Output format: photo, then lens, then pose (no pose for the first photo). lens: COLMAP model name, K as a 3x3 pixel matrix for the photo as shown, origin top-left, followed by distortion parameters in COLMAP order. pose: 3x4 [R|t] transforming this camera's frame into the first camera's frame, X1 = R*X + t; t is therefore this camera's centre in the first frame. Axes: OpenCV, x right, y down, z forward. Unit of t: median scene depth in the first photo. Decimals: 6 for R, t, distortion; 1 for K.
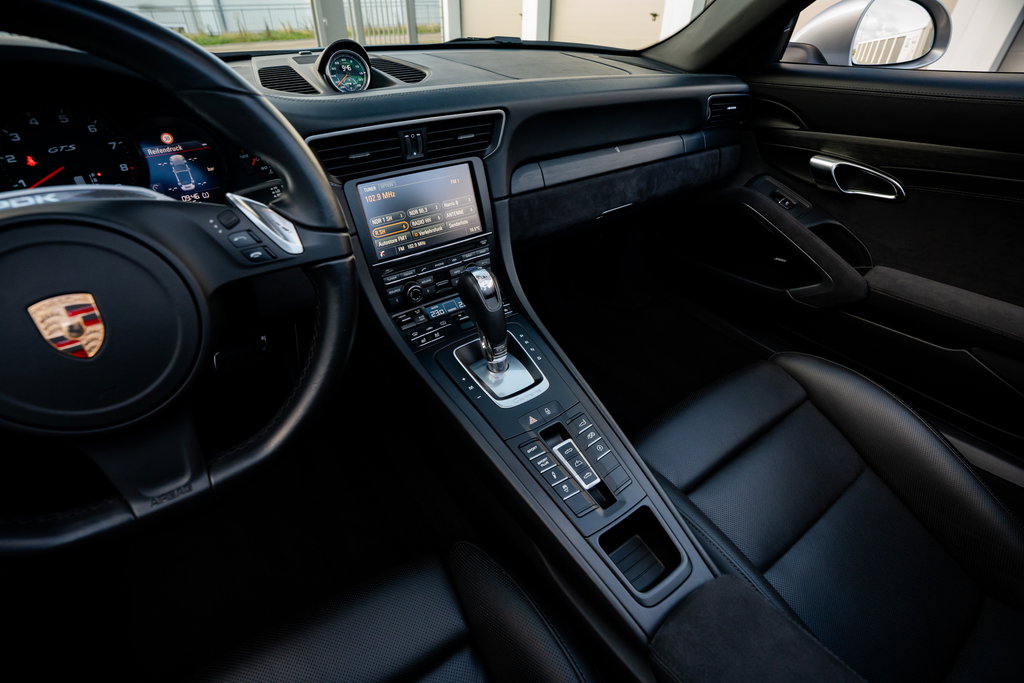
lens RADIAL K [[471.7, 0, 508.5], [0, 471.7, 339.4], [0, 0, 1]] dist [-0.069735, 0.027410]
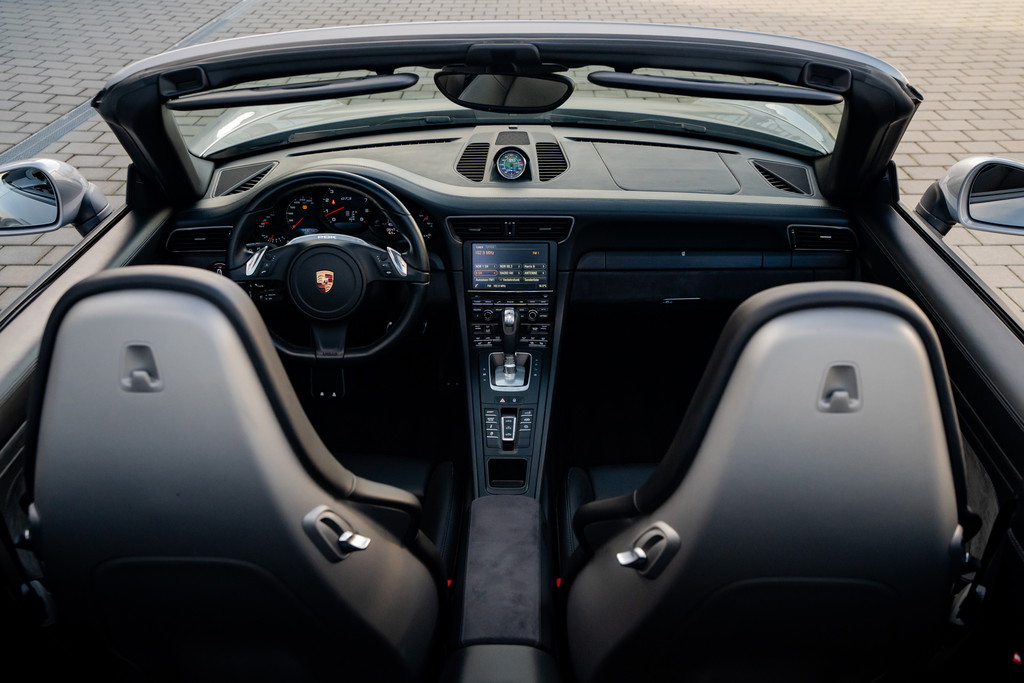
lens RADIAL K [[983.6, 0, 510.8], [0, 983.6, 343.8], [0, 0, 1]] dist [0.086204, -0.008204]
pose [[0.812591, 0.282433, -0.509830, 1.573296], [-0.338641, 0.940732, -0.018601, 0.030028], [0.474360, 0.187764, 0.860074, -1.787882]]
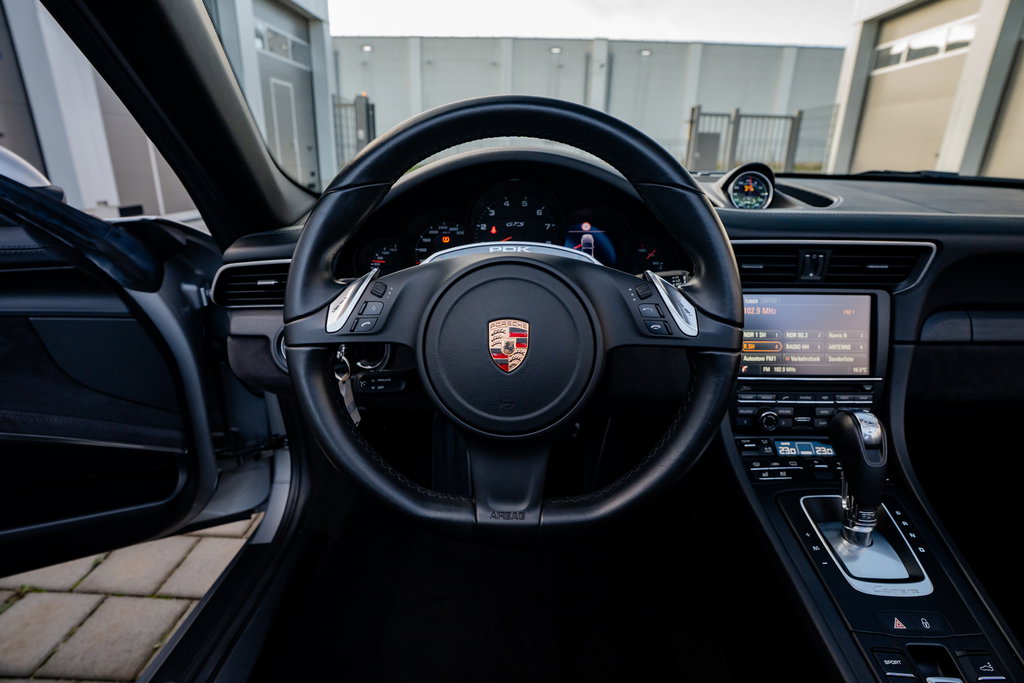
lens RADIAL K [[525.2, 0, 512.0], [0, 525.2, 341.5], [0, 0, 1]] dist [-0.055428, 0.023059]
pose [[0.803136, 0.209831, -0.557623, -0.073528], [-0.349020, 0.924224, -0.154906, 0.083929], [0.482865, 0.319032, 0.815512, -0.076126]]
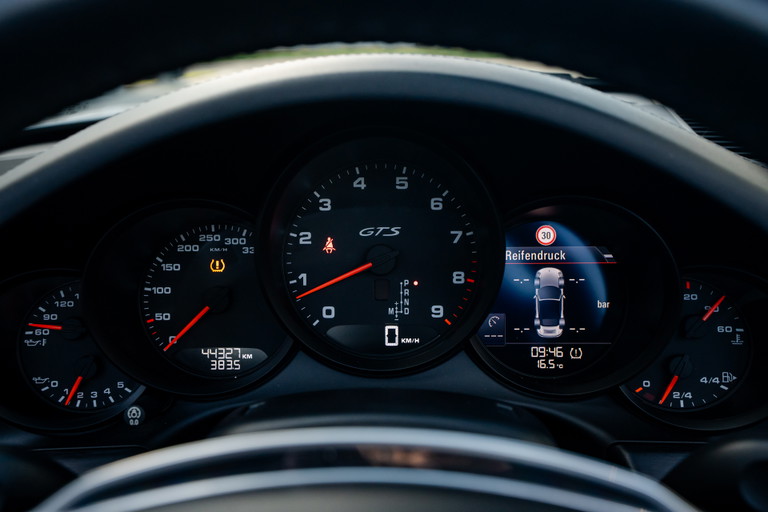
lens RADIAL K [[737.7, 0, 383.1], [0, 737.7, 257.7], [0, 0, 1]] dist [0.086204, -0.008204]
pose [[0.810723, 0.179333, -0.557286, -0.351137], [-0.340535, 0.918770, -0.199742, -0.157254], [0.476198, 0.351711, 0.805937, 0.215447]]
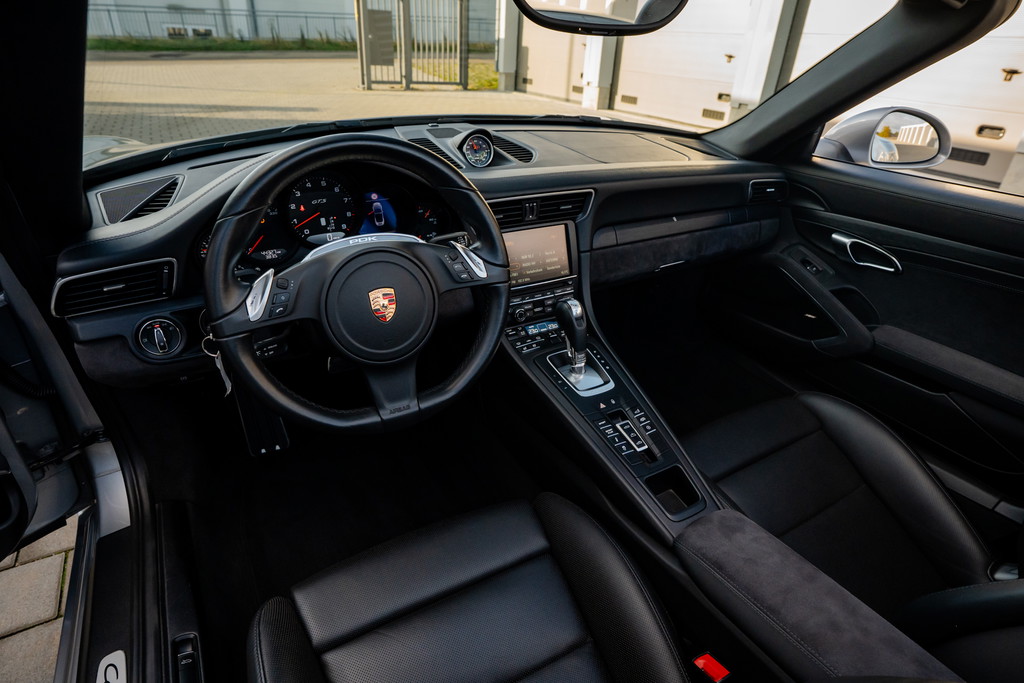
lens RADIAL K [[559.9, 0, 527.1], [0, 559.9, 354.1], [0, 0, 1]] dist [-0.049558, 0.001022]
pose [[0.996650, 0.076971, -0.027657, -0.123938], [-0.079120, 0.993009, -0.087594, 0.158088], [0.020721, 0.089489, 0.995772, -0.621689]]
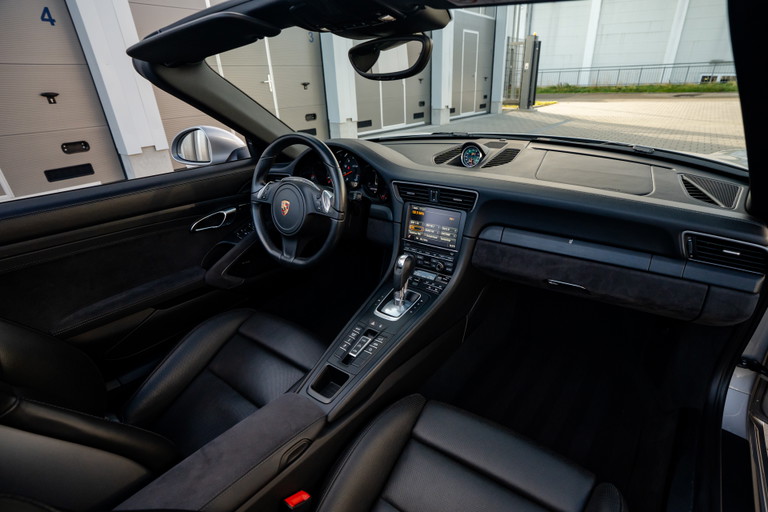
lens RADIAL K [[379.3, 0, 416.3], [0, 379.3, 269.9], [0, 0, 1]] dist [-0.032537, 0.000365]
pose [[0.357457, 0.417516, -0.835407, 1.249291], [-0.512480, 0.835494, 0.198278, -0.404855], [0.780762, 0.357254, 0.512622, 0.160395]]
